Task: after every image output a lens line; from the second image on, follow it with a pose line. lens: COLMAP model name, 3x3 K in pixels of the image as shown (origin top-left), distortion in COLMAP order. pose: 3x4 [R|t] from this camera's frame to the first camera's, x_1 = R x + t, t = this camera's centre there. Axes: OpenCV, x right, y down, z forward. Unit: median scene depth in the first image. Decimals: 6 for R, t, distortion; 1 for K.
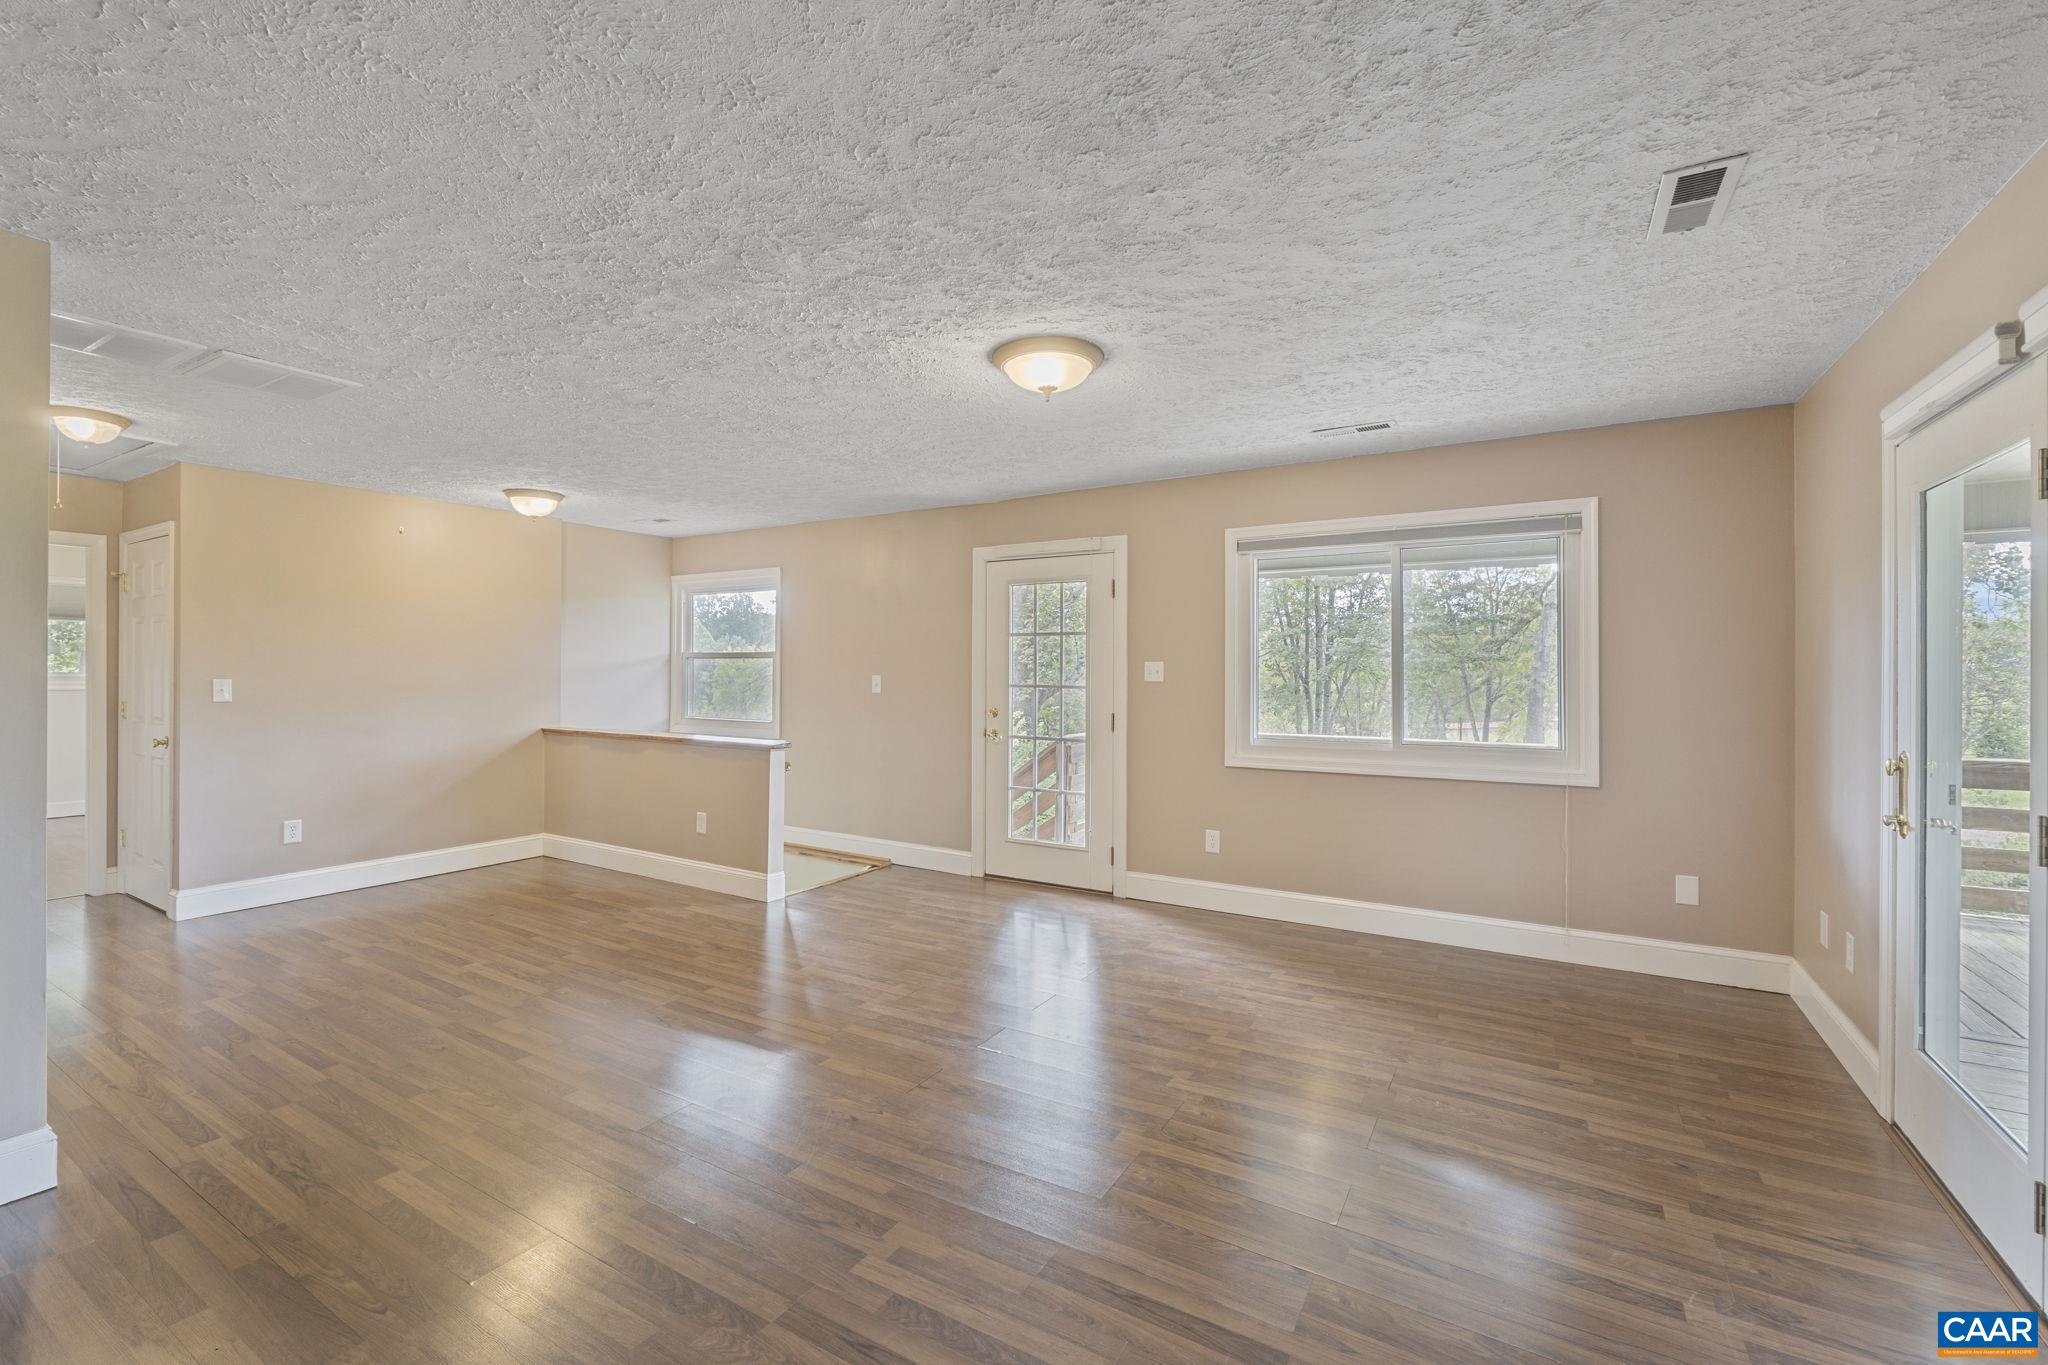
lens RADIAL K [[872.8, 0, 1015.0], [0, 872.8, 670.4], [0, 0, 1]] dist [-0.000834, -0.000328]
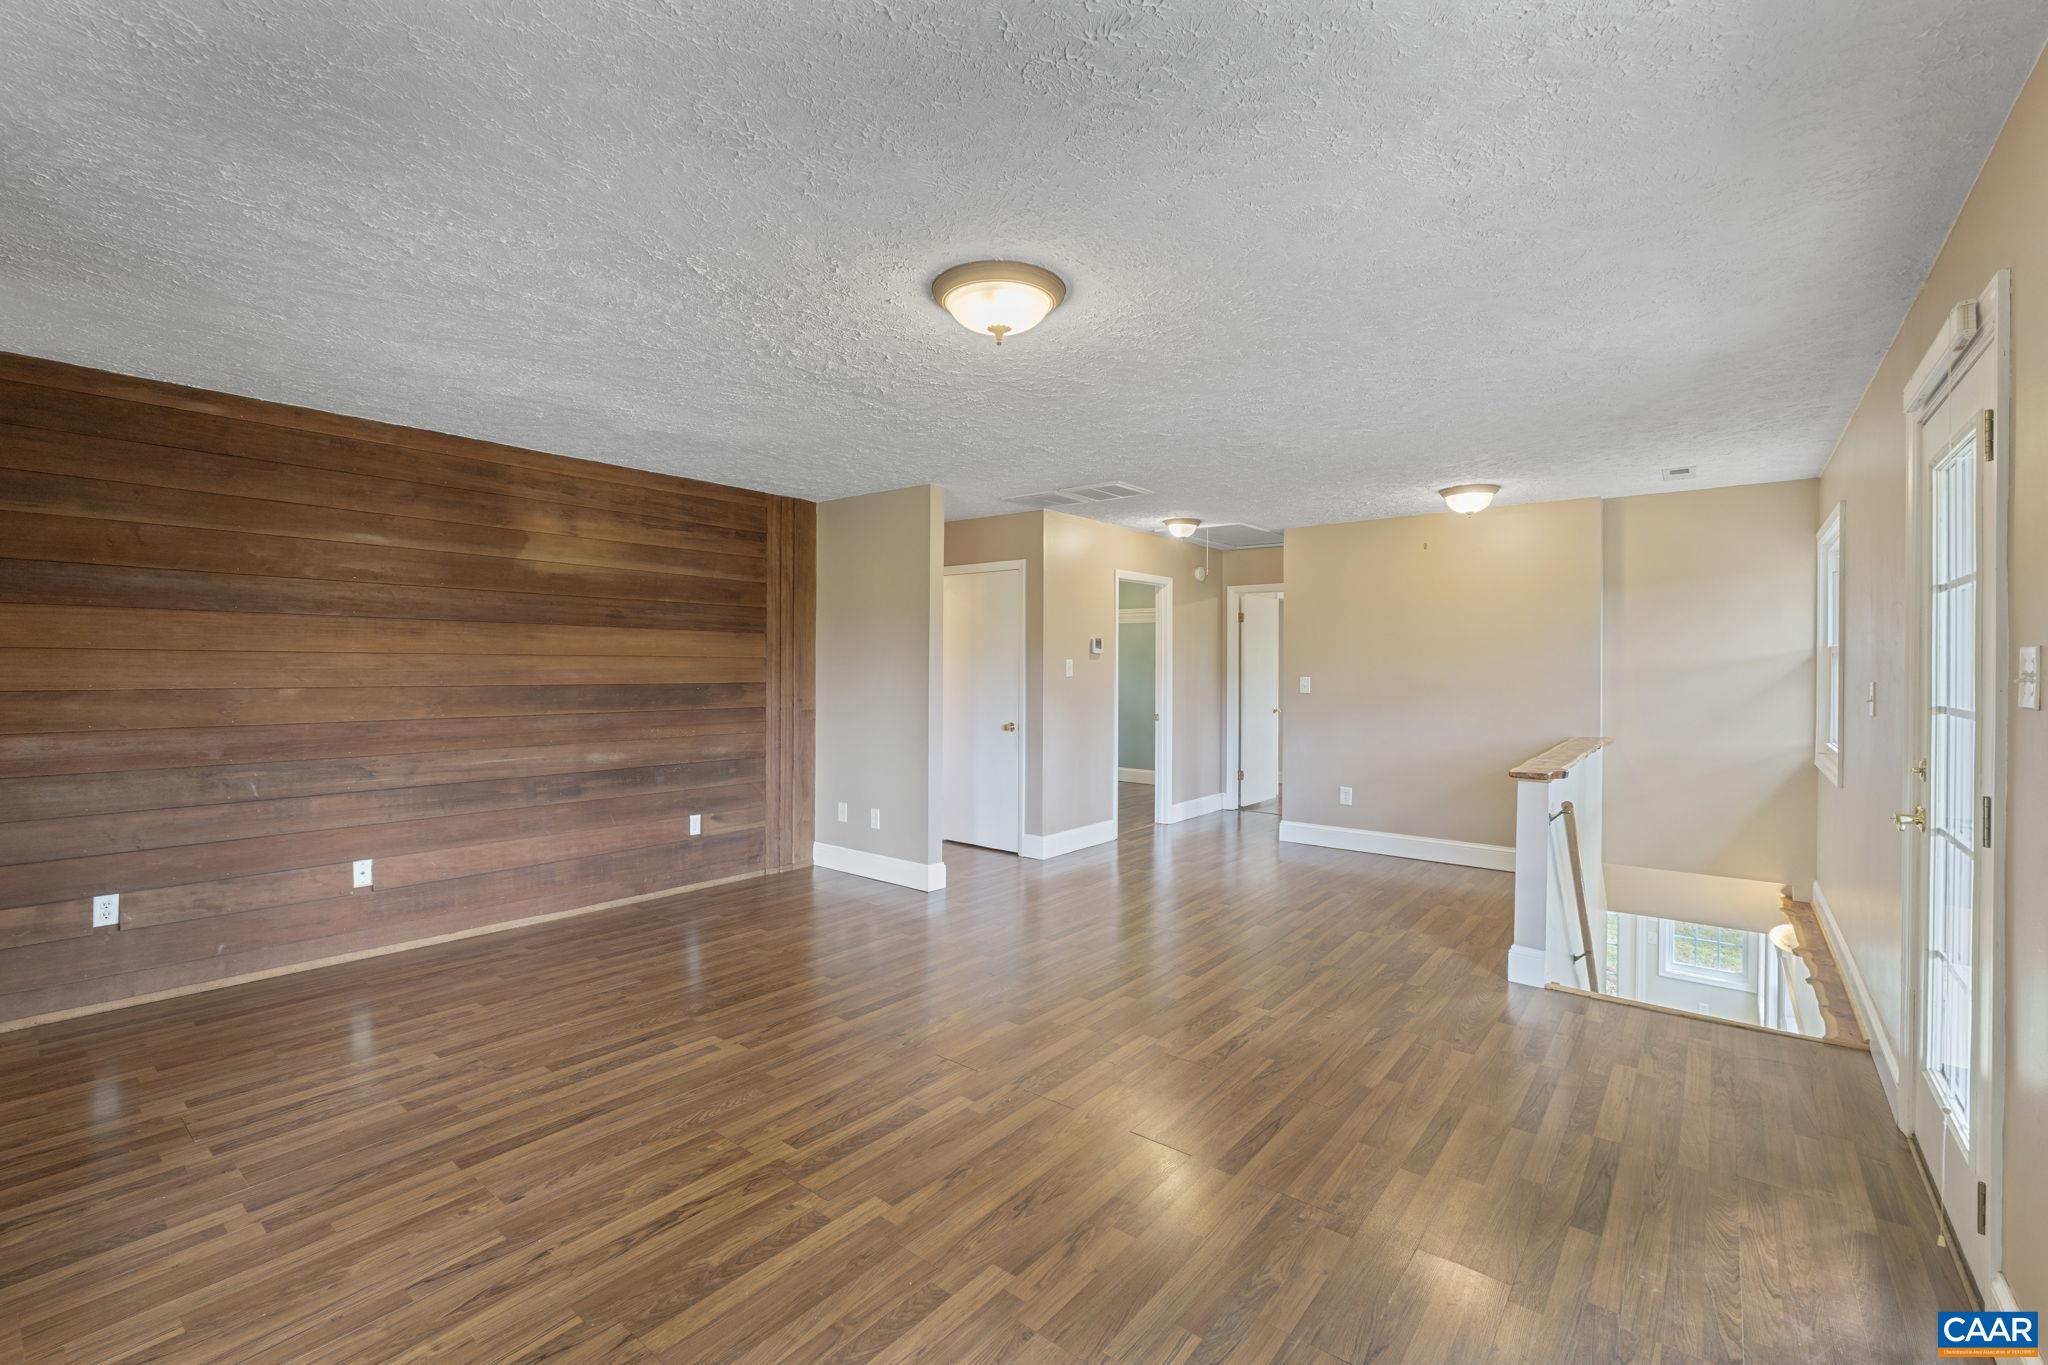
lens RADIAL K [[872.8, 0, 1025.7], [0, 872.8, 671.4], [0, 0, 1]] dist [-0.000834, -0.000328]
pose [[-0.131945, 0.000008, -0.991257, 0.994628], [-0.006588, 0.999978, 0.000885, 0.000808], [0.991235, 0.006648, -0.131942, 1.314862]]
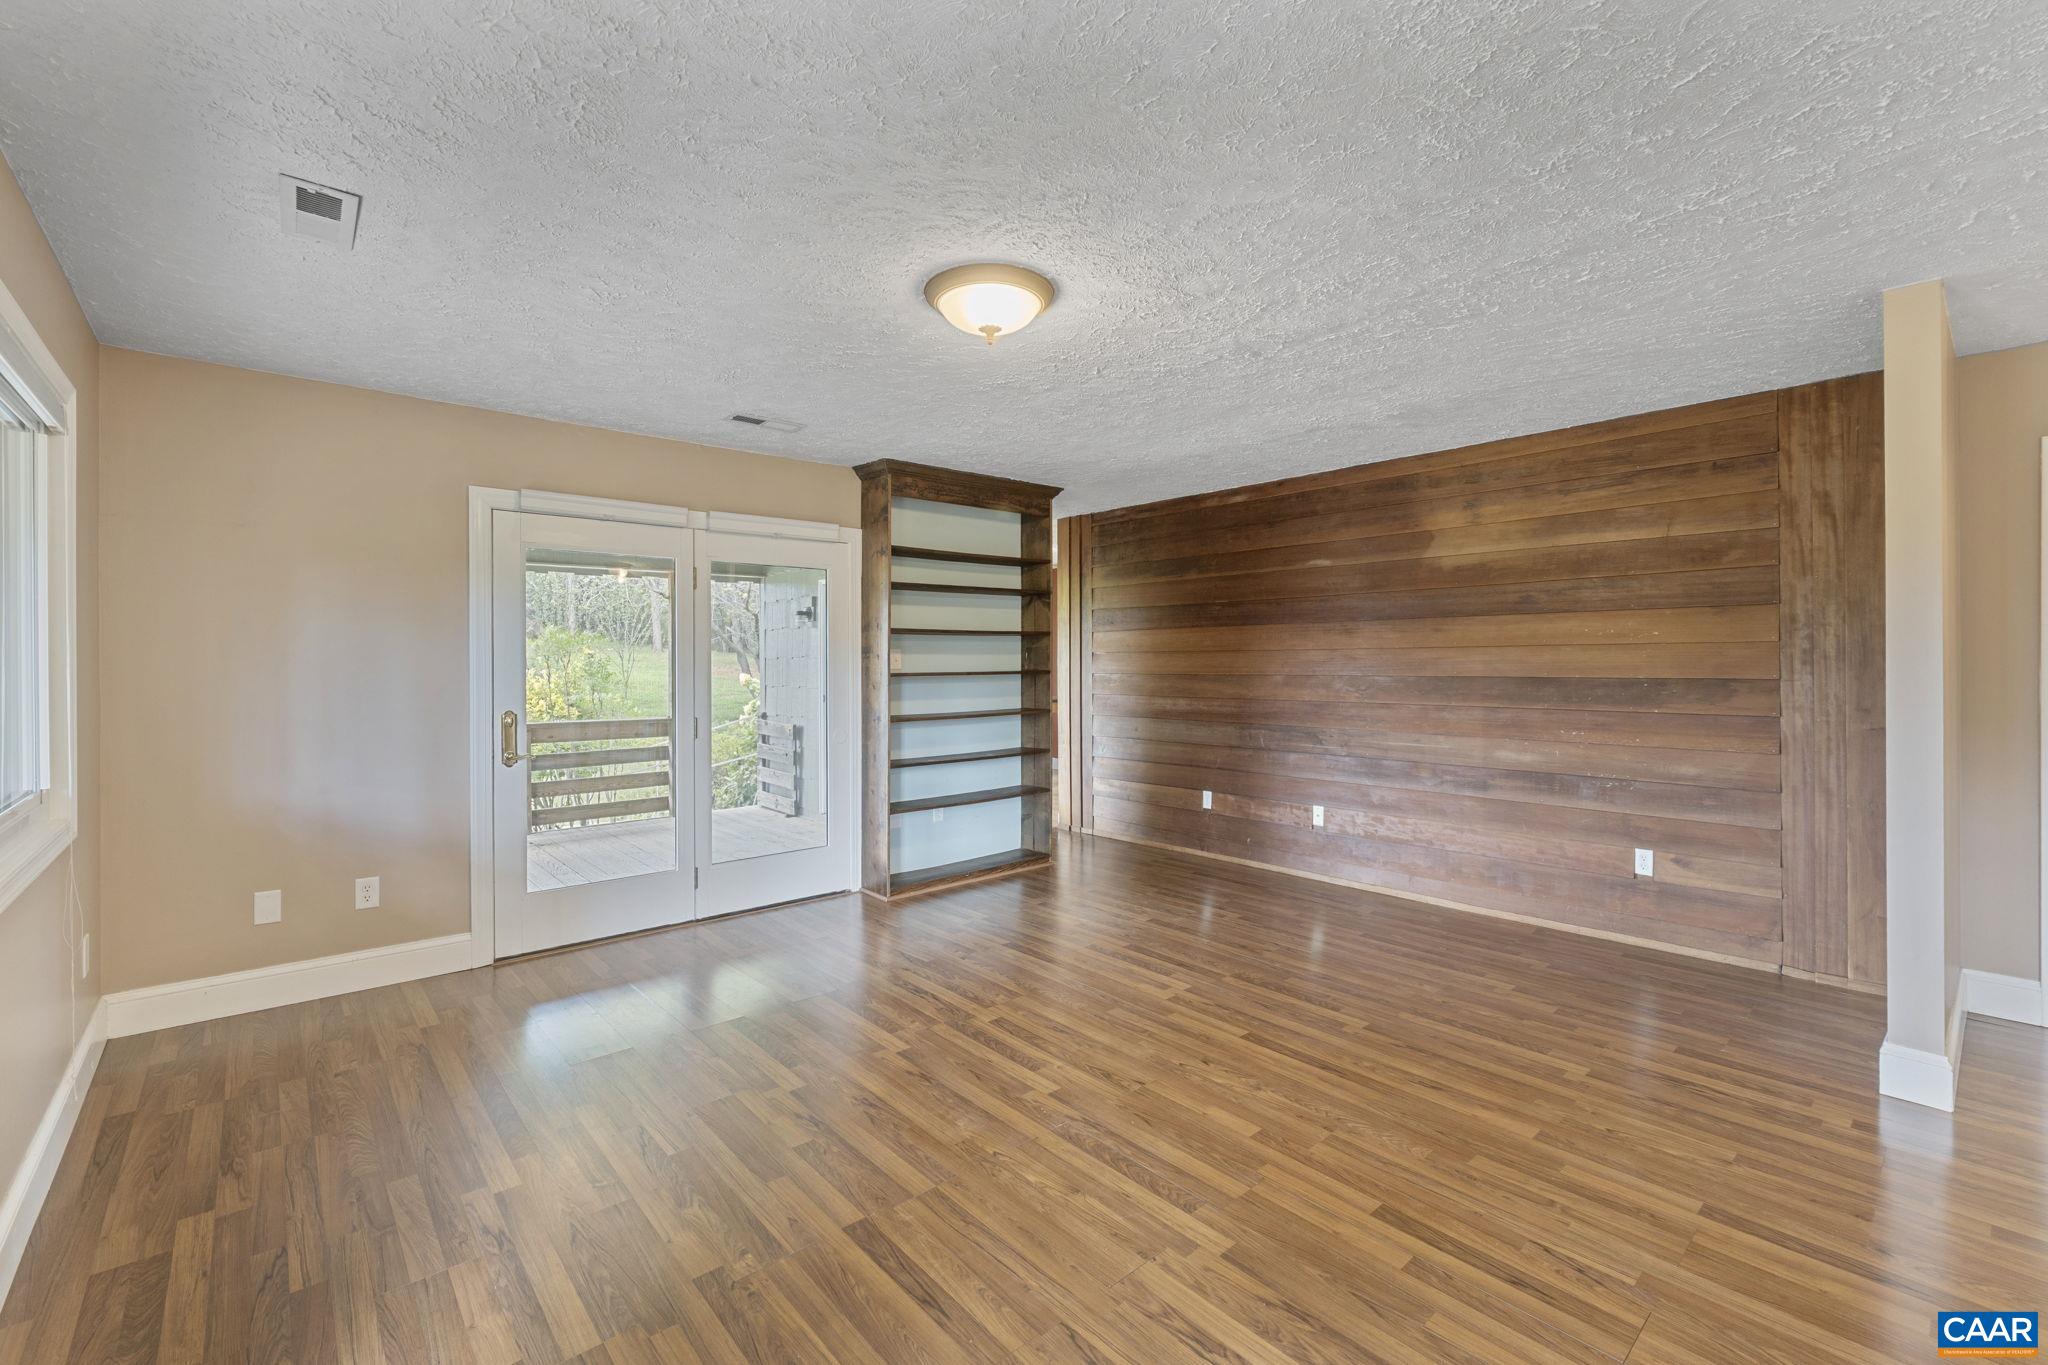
lens RADIAL K [[872.8, 0, 1010.1], [0, 872.8, 669.1], [0, 0, 1]] dist [-0.000834, -0.000328]
pose [[-0.951020, -0.002243, 0.309121, -0.286301], [0.000109, 0.999971, 0.007594, 0.007341], [-0.309129, 0.007256, -0.950992, 2.096359]]
